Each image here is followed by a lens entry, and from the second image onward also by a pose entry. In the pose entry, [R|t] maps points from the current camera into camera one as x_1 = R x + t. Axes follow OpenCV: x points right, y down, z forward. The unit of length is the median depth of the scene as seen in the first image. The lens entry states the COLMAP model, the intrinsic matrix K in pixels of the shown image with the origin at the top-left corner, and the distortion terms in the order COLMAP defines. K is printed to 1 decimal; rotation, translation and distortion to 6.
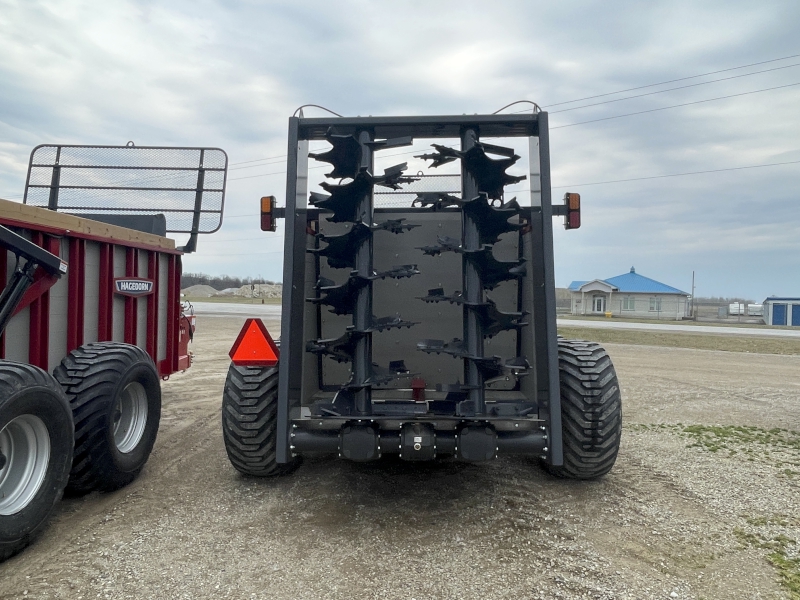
lens RADIAL K [[587.9, 0, 403.3], [0, 587.9, 299.0], [0, 0, 1]] dist [0.012690, -0.007535]
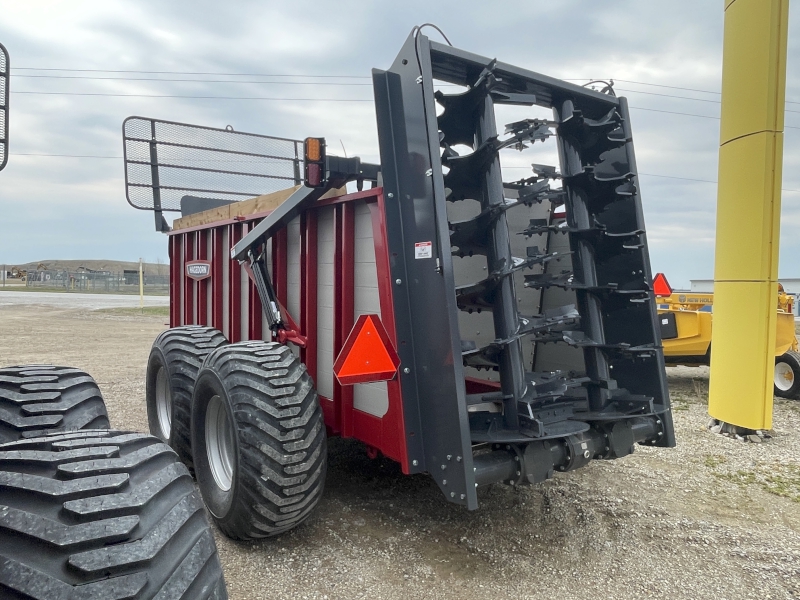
lens RADIAL K [[587.9, 0, 372.5], [0, 587.9, 292.4], [0, 0, 1]] dist [0.012690, -0.007535]
pose [[0.790544, -0.014443, 0.612235, -0.622666], [0.000276, 0.999730, 0.023228, -0.007073], [-0.612405, -0.018194, 0.790334, 0.412222]]
